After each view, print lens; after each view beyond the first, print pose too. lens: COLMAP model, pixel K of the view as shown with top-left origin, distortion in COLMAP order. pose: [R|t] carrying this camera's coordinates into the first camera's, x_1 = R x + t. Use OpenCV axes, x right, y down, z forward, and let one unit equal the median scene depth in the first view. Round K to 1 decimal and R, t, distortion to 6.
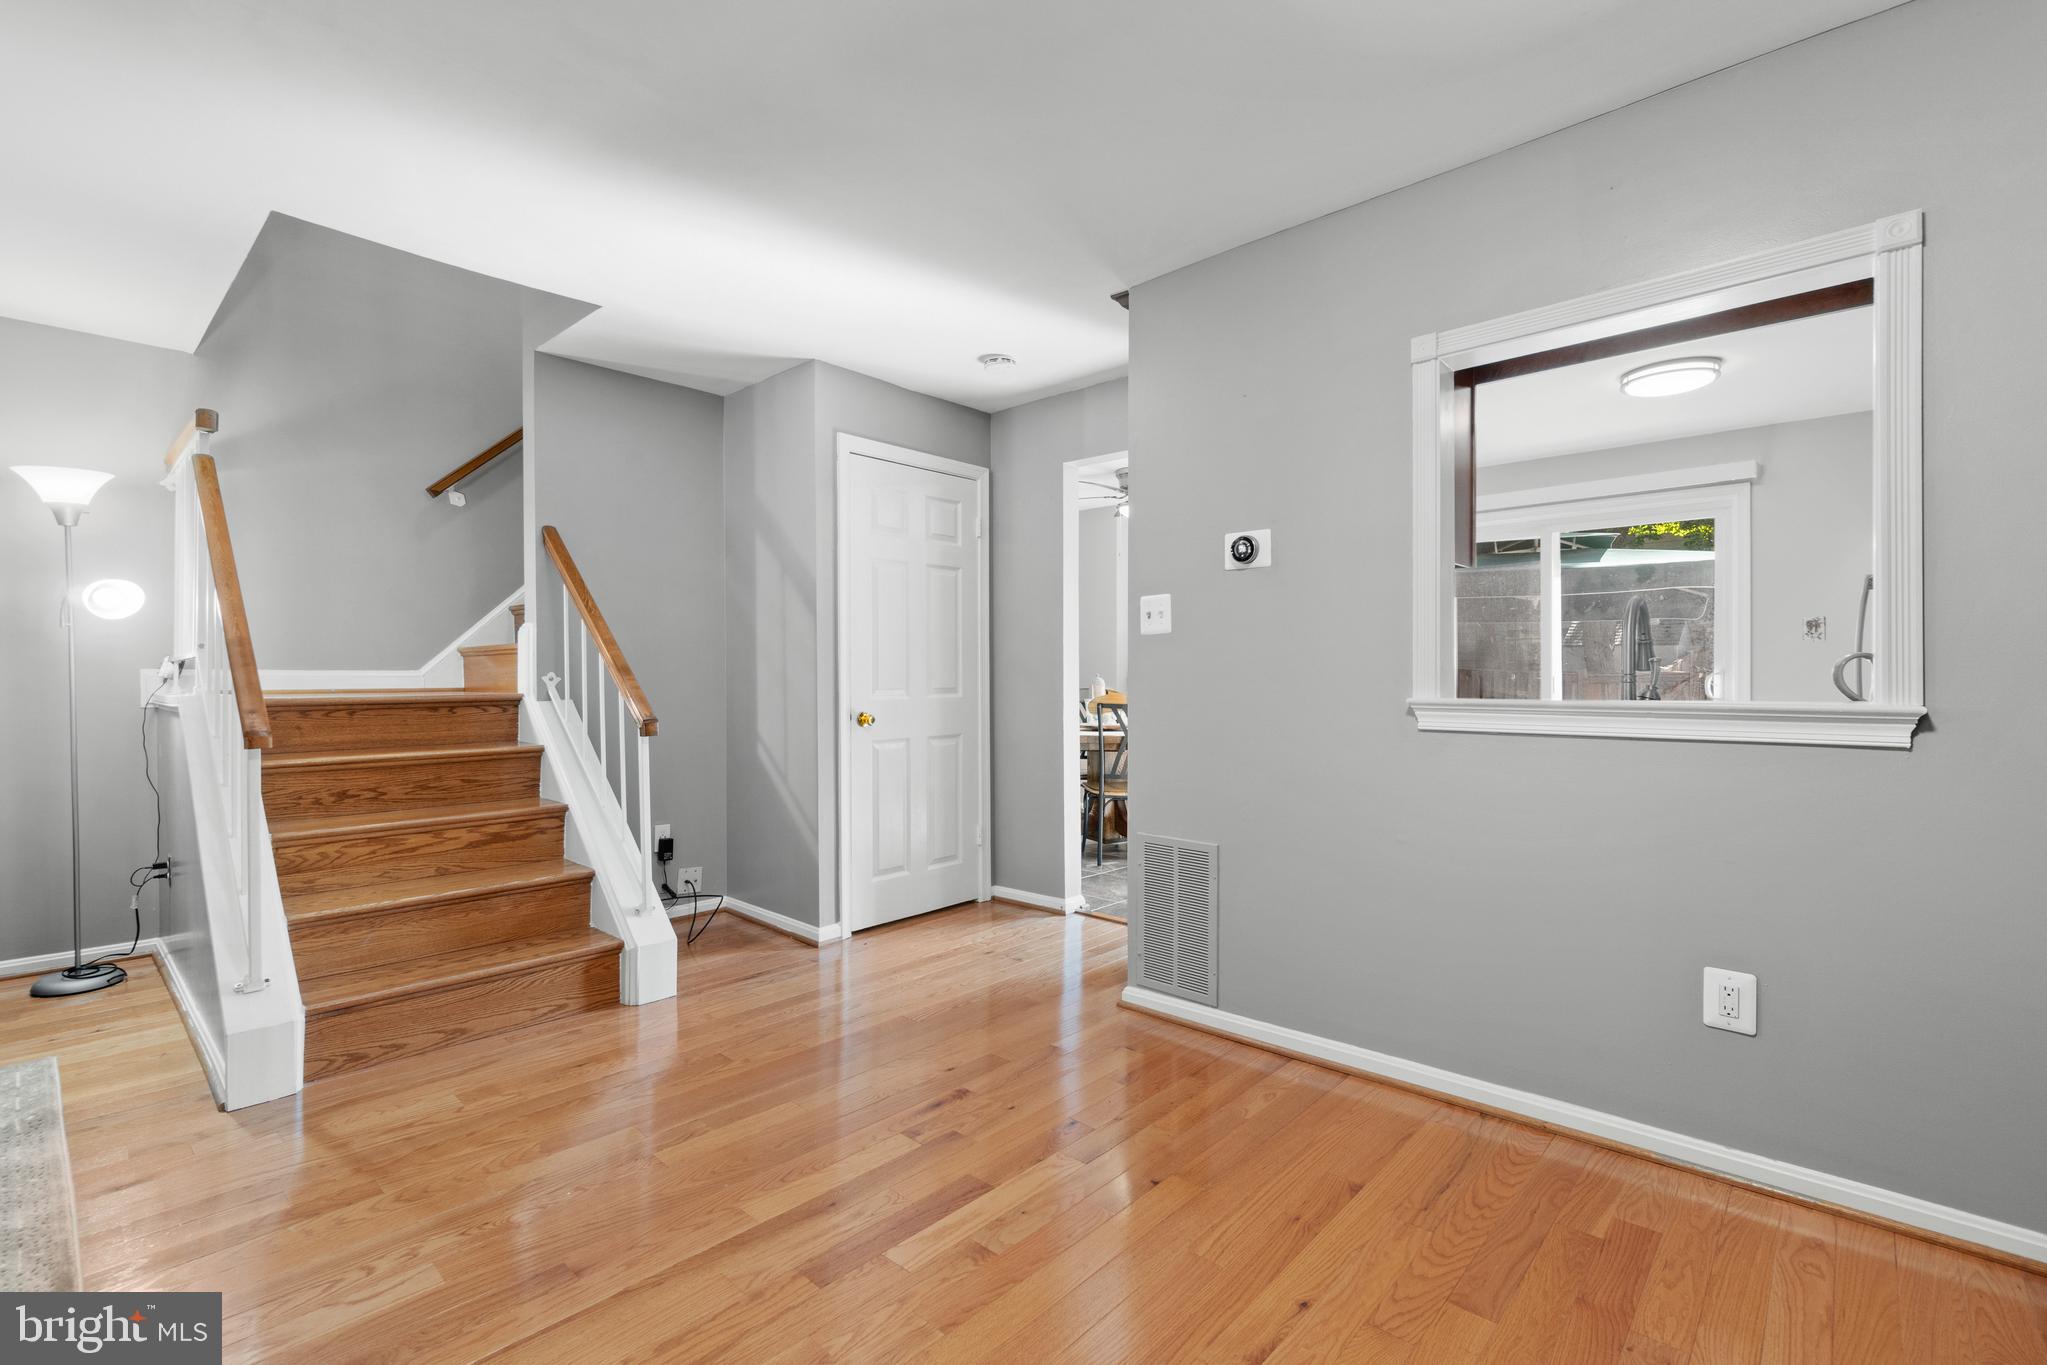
lens RADIAL K [[892.2, 0, 989.5], [0, 892.2, 678.9], [0, 0, 1]] dist [0.003058, -0.001181]
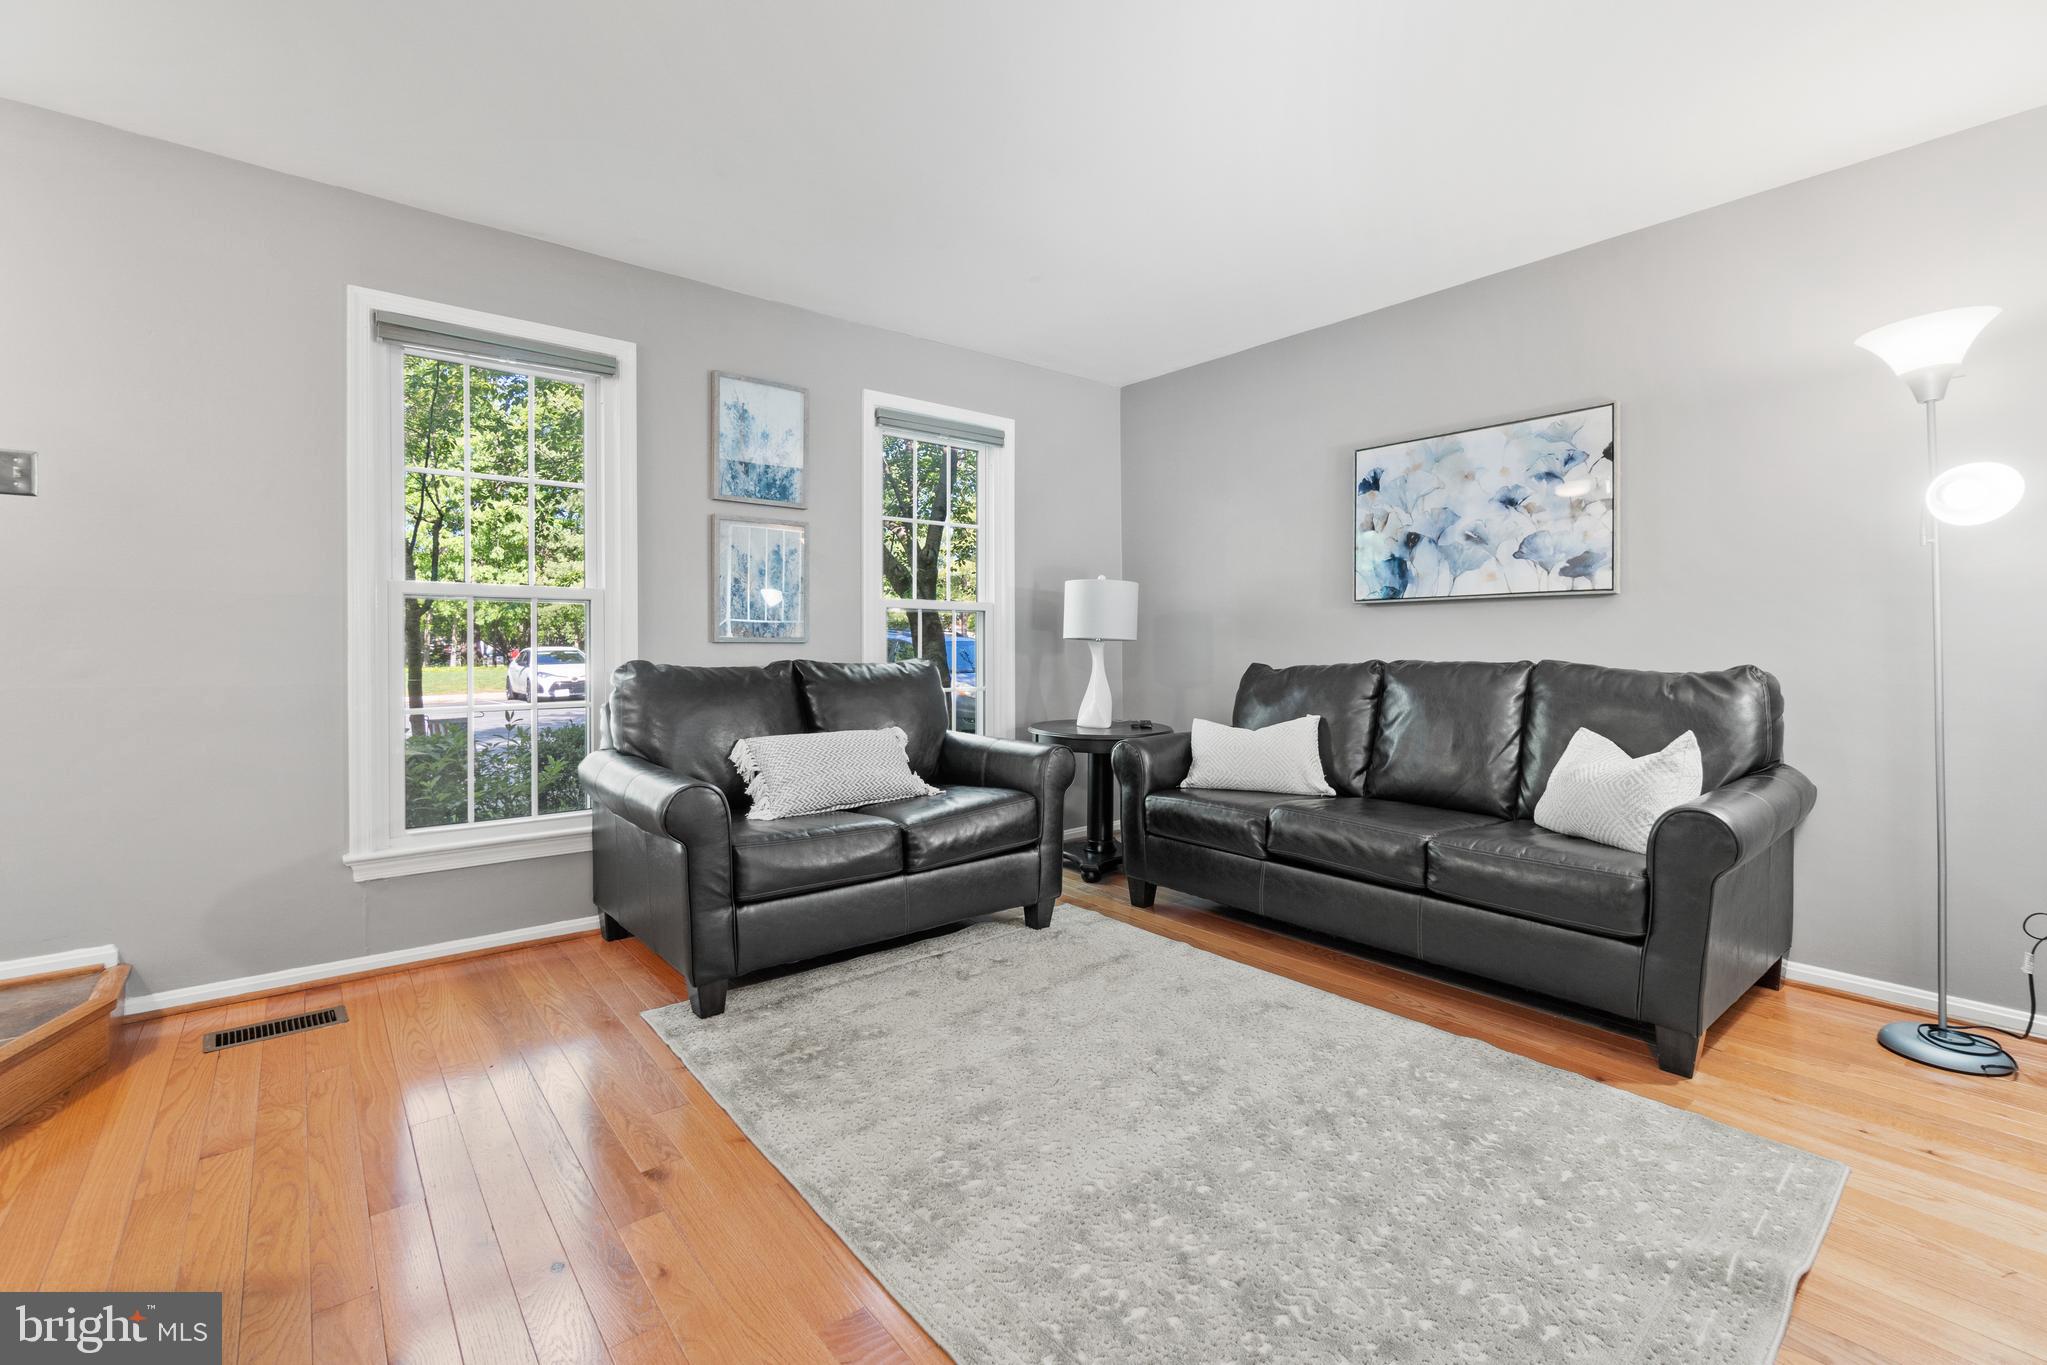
lens RADIAL K [[892.2, 0, 1028.5], [0, 892.2, 652.6], [0, 0, 1]] dist [0.003058, -0.001181]
pose [[-0.113196, 0.008304, -0.993538, -0.235793], [0.001183, 0.999965, 0.008223, 0.020383], [0.993572, -0.000244, -0.113201, 0.356253]]
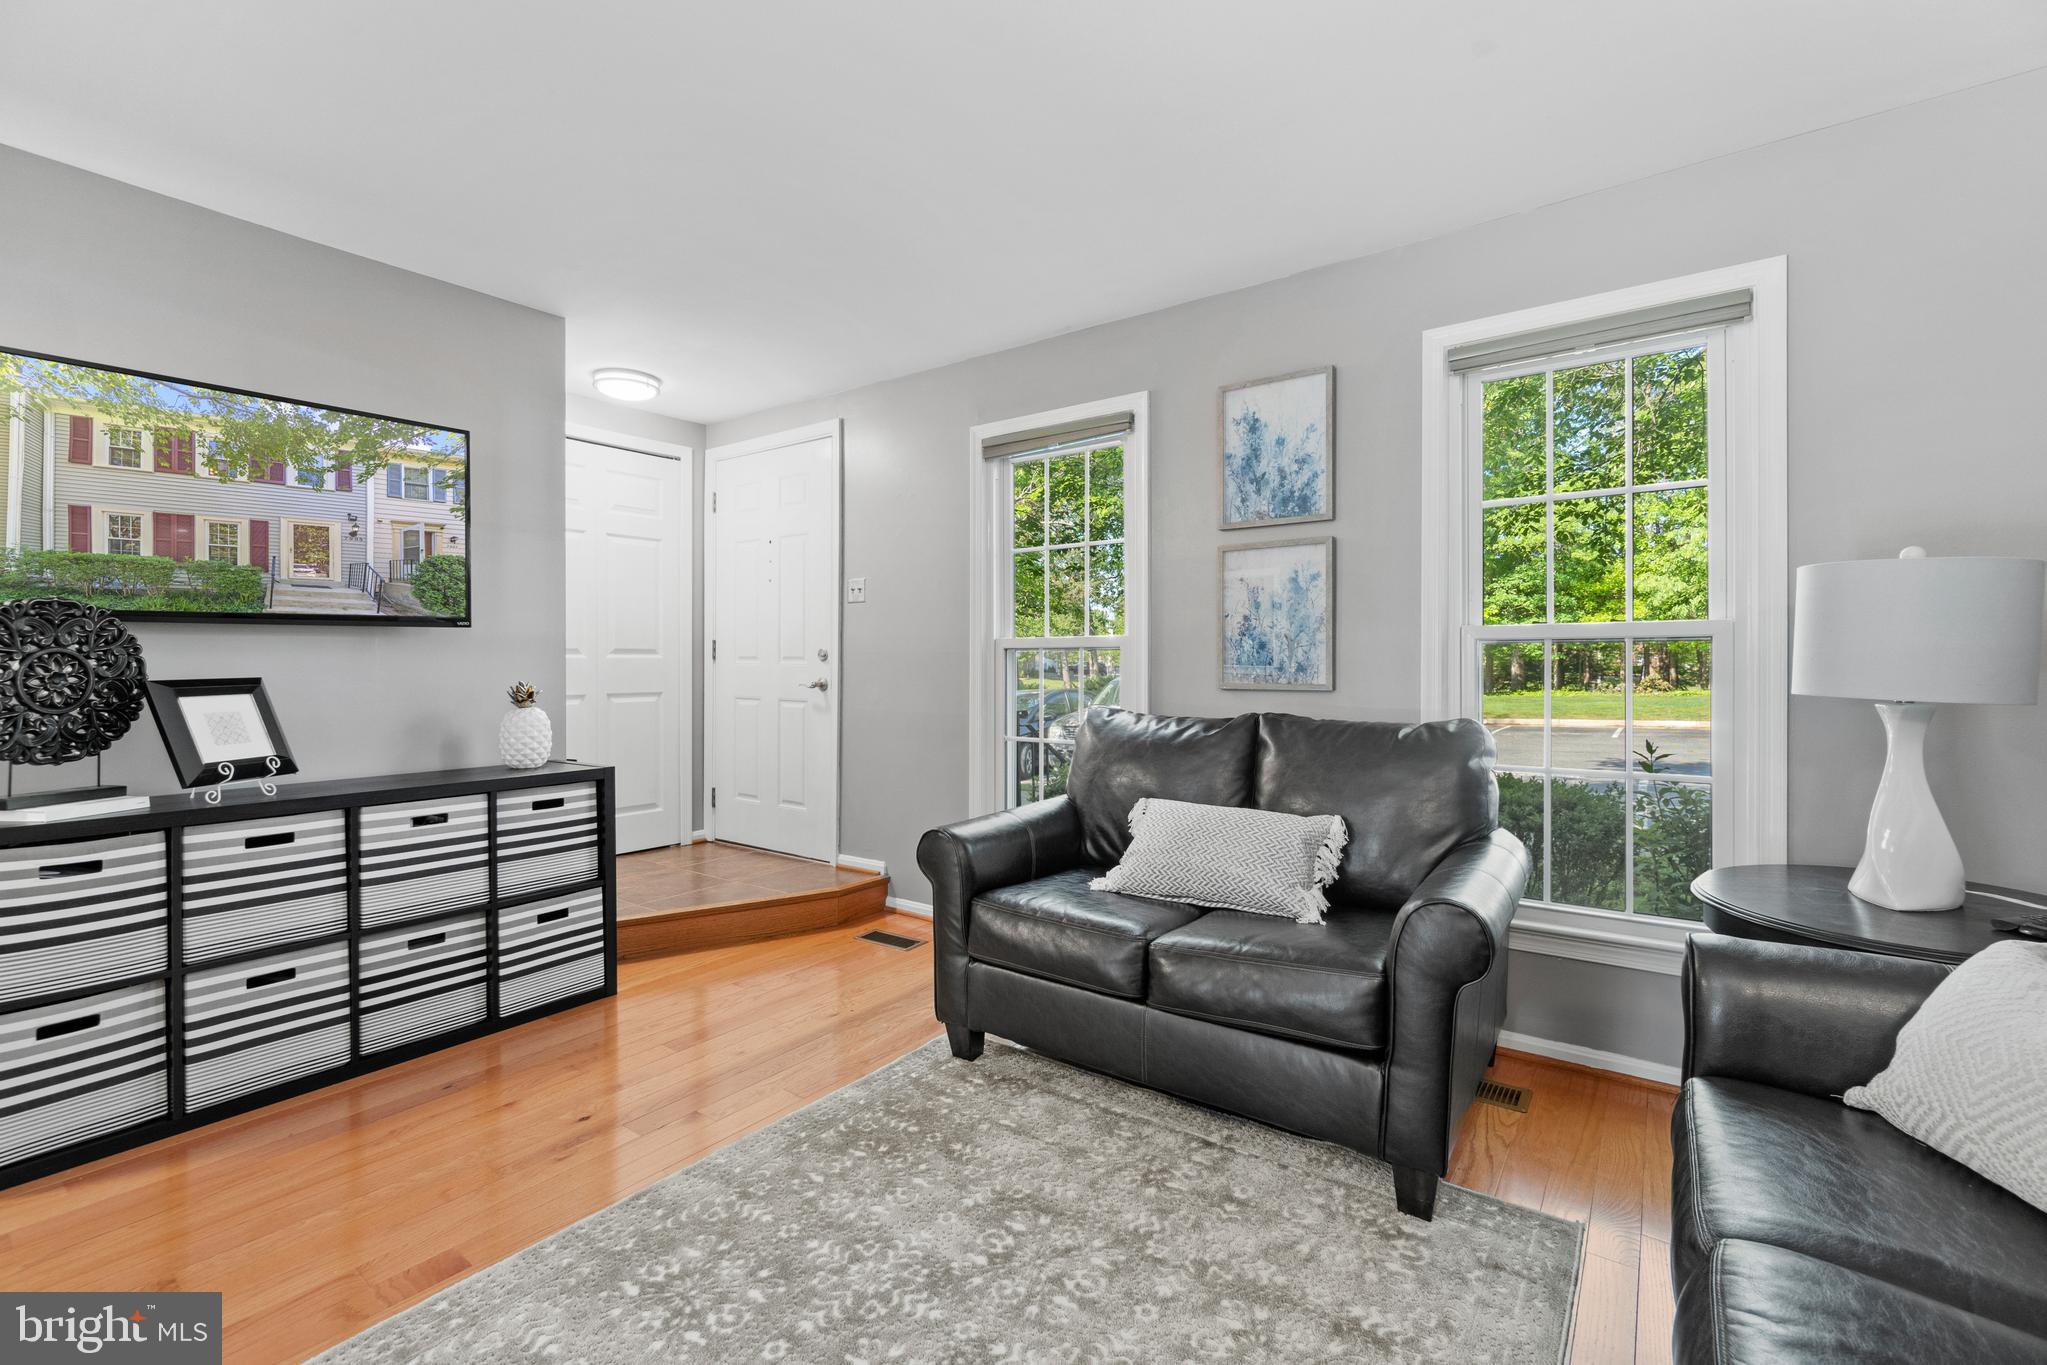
lens RADIAL K [[892.2, 0, 991.0], [0, 892.2, 661.8], [0, 0, 1]] dist [0.003058, -0.001181]
pose [[-0.993372, 0.001154, -0.114936, -0.869487], [0.001317, 0.999998, -0.001340, -0.010309], [0.114934, -0.001482, -0.993372, 0.768761]]
